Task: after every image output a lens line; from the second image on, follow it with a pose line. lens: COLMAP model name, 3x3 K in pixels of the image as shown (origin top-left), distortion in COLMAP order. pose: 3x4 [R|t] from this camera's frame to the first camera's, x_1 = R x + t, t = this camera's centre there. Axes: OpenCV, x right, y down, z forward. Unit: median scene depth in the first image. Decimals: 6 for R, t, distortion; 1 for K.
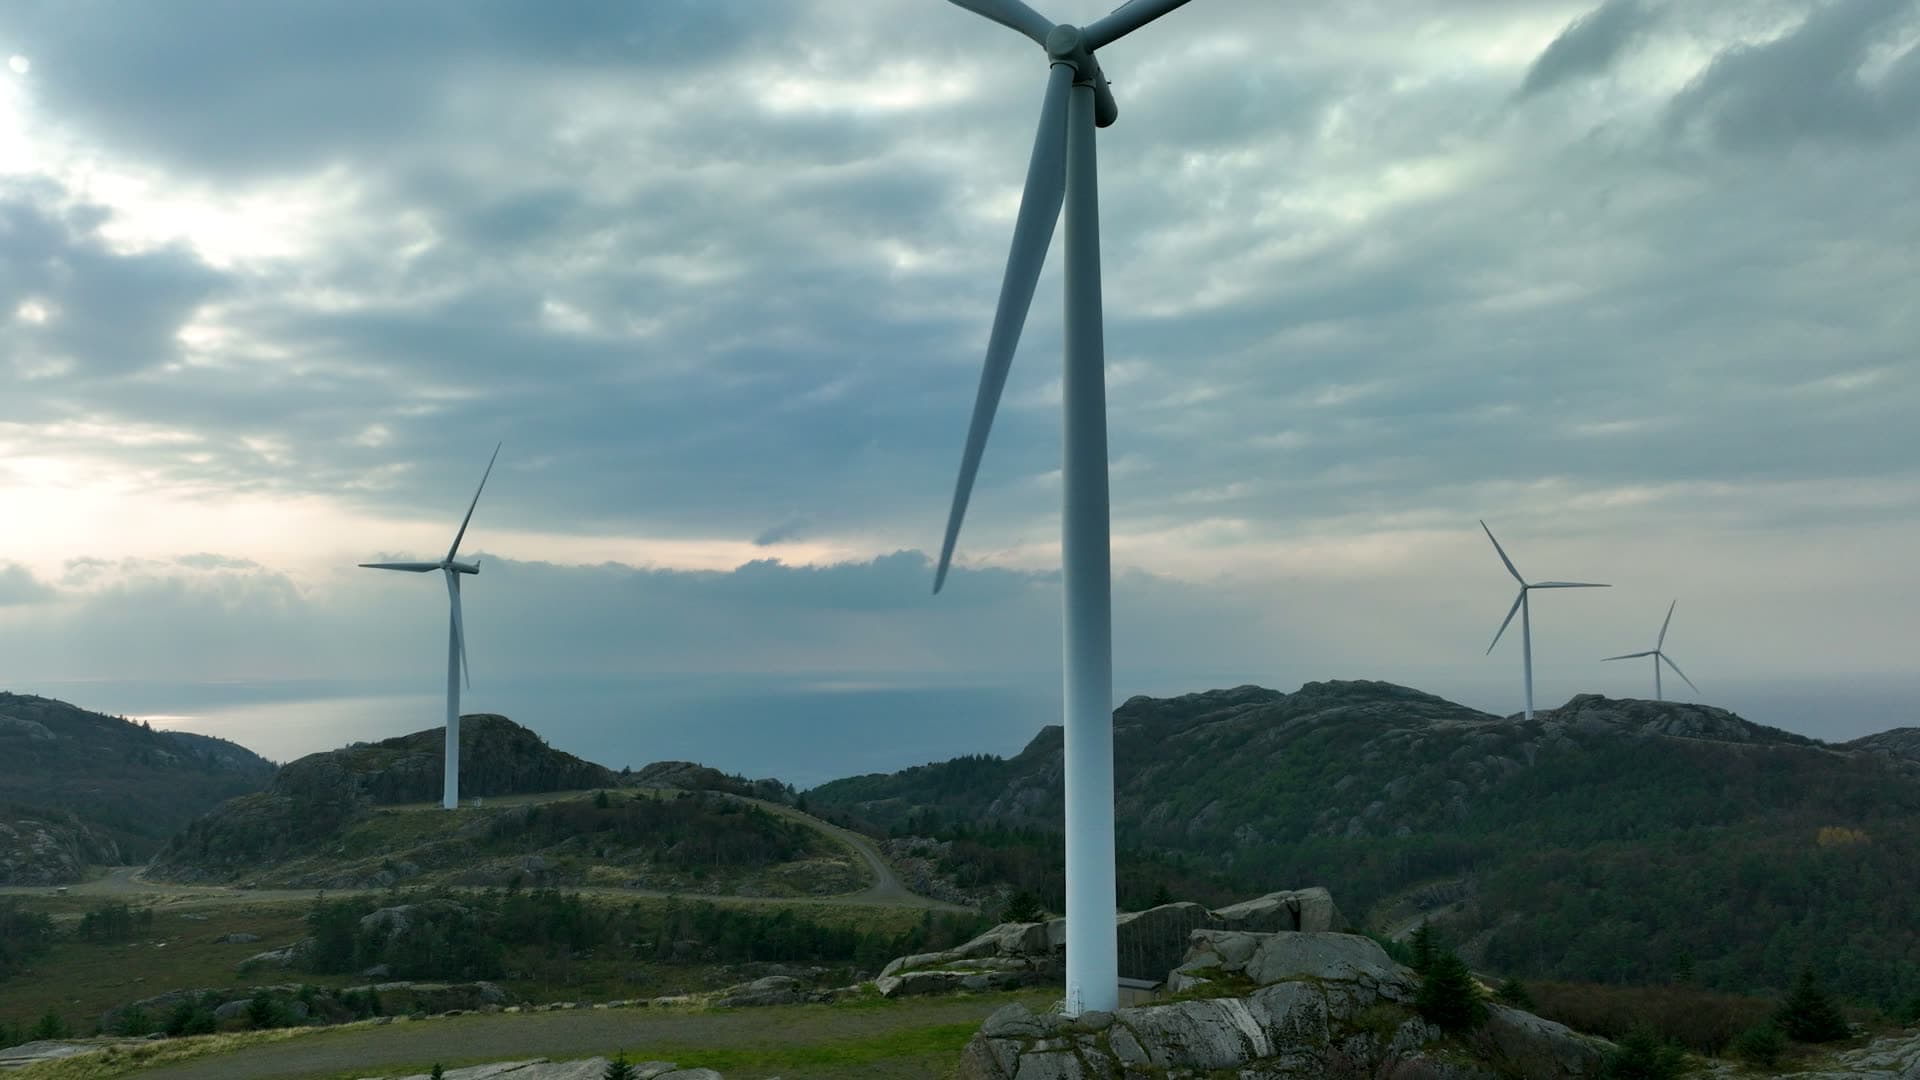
lens RADIAL K [[1440.7, 0, 962.1], [0, 1440.7, 538.7], [0, 0, 1]] dist [0.003128, 0.007684]
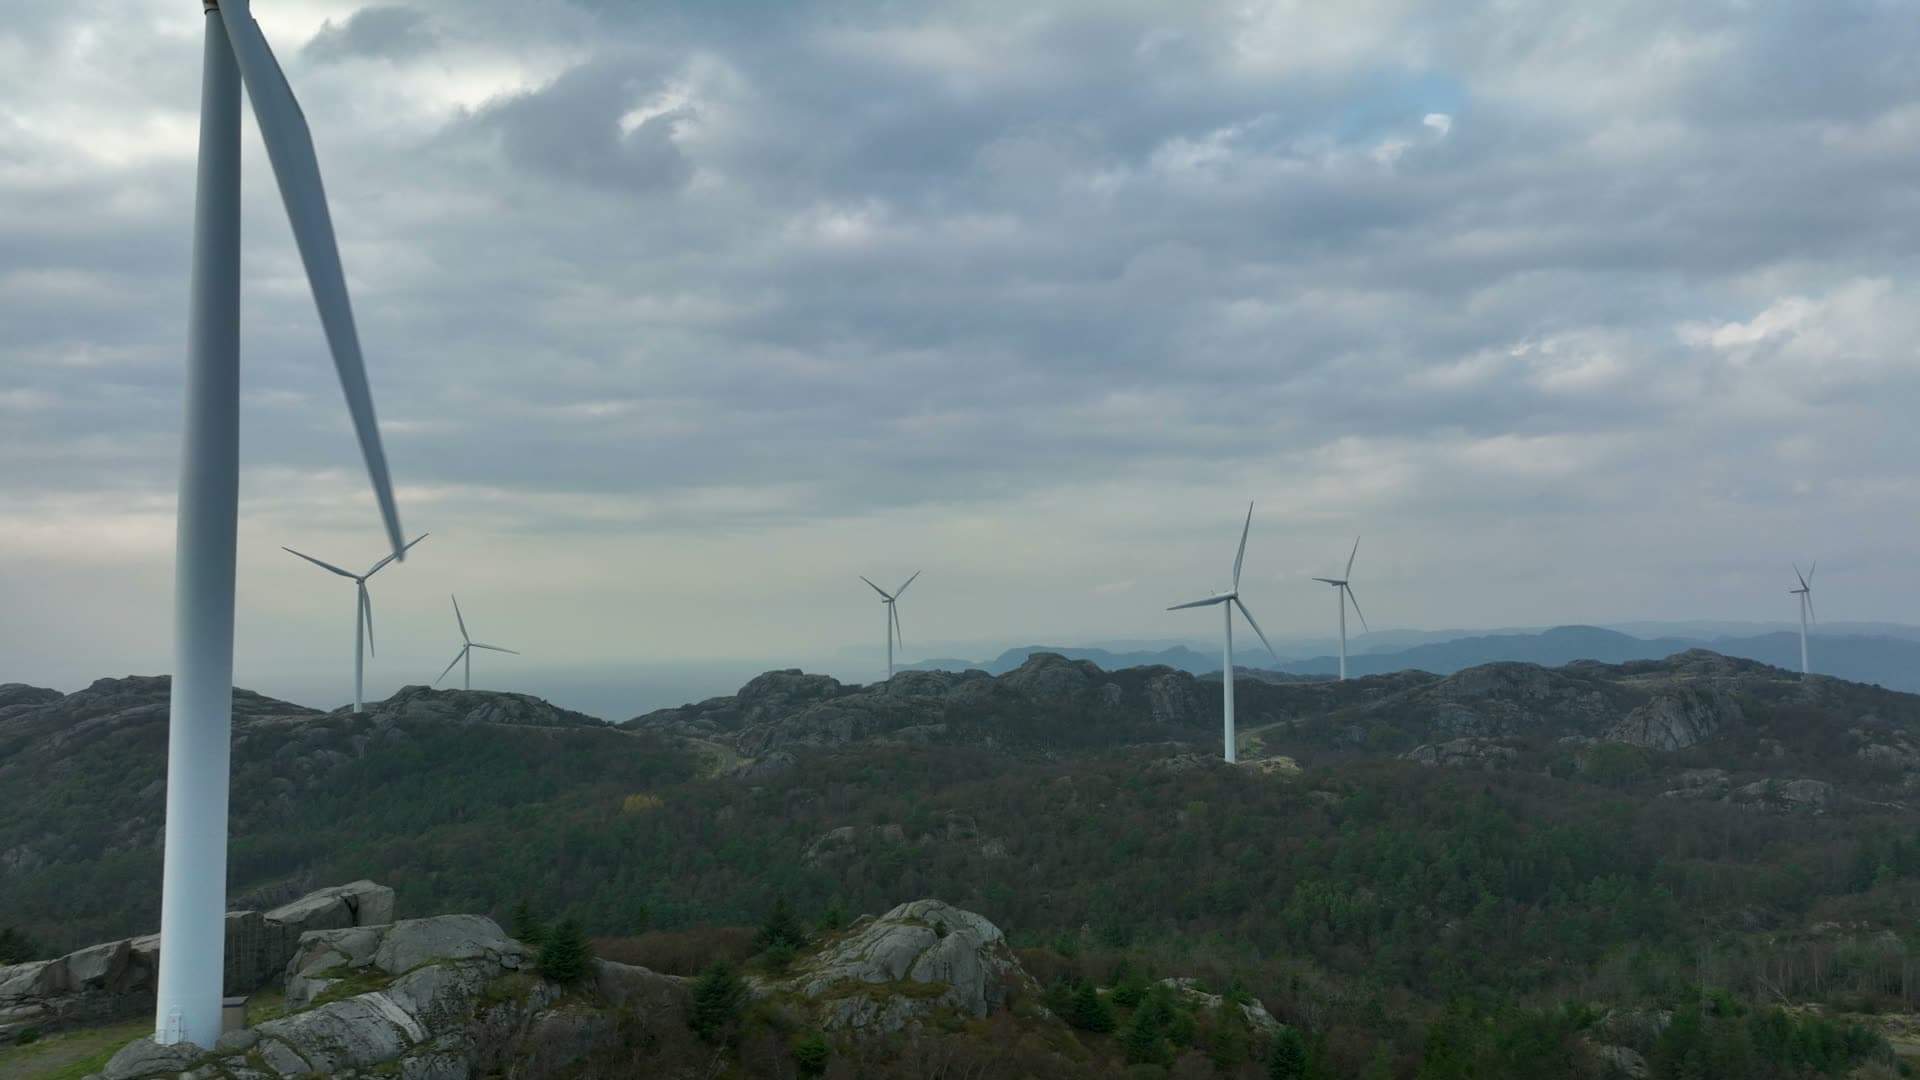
lens RADIAL K [[1440.7, 0, 962.1], [0, 1440.7, 538.7], [0, 0, 1]] dist [0.003128, 0.007684]
pose [[0.698108, 0.053264, 0.714008, -0.038697], [-0.056597, 0.998214, -0.019128, 0.000864], [-0.713752, -0.027057, 0.699876, 0.004879]]
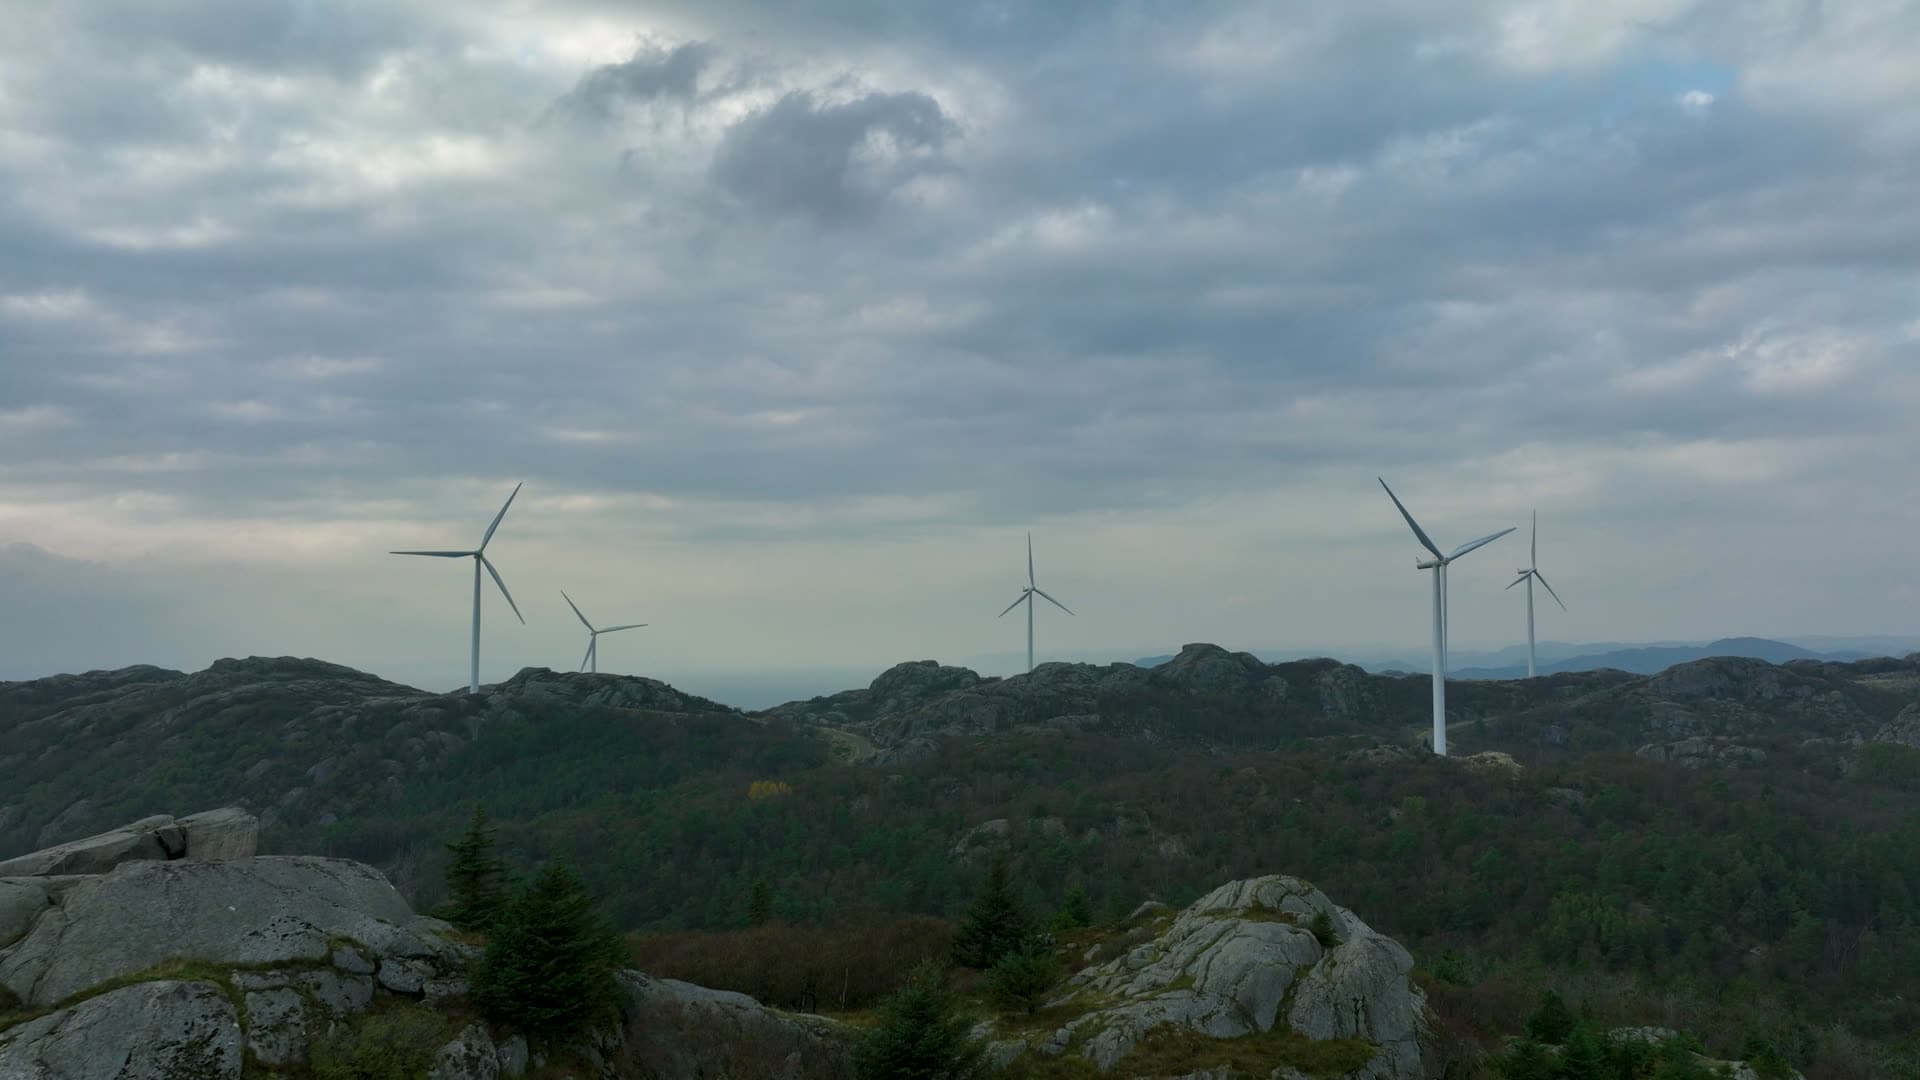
lens RADIAL K [[1432.2, 0, 960.0], [0, 1432.2, 540.0], [0, 0, 1]] dist [0.002959, 0.004700]
pose [[0.758614, 0.060279, 0.648746, 0.022328], [-0.060516, 0.997926, -0.021959, 0.029651], [-0.648724, -0.022601, 0.760688, 0.092170]]
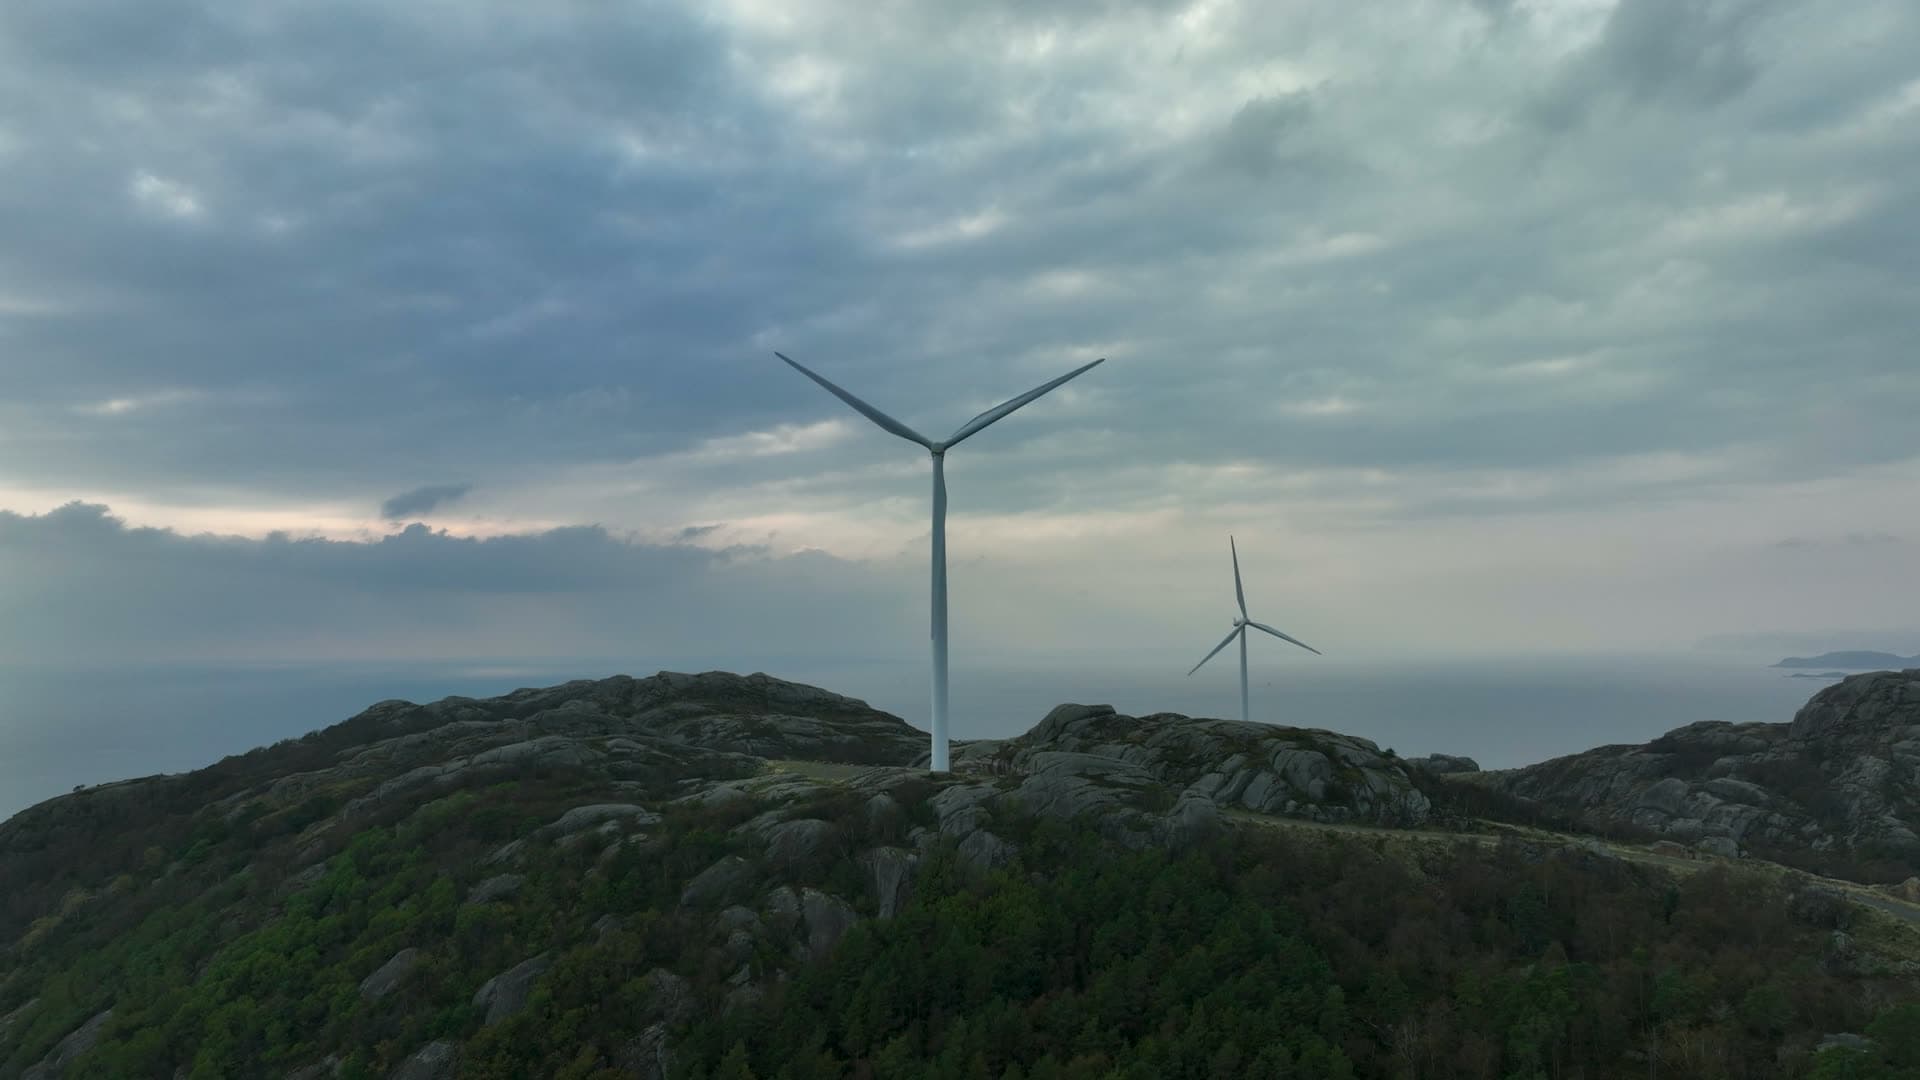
lens RADIAL K [[1344.9, 0, 961.2], [0, 1344.9, 502.0], [0, 0, 1]] dist [-0.011327, 0.003548]
pose [[0.973452, 0.021839, 0.227848, 0.347911], [-0.016737, 0.999565, -0.024301, 0.064898], [-0.228280, 0.019843, 0.973393, 0.696605]]
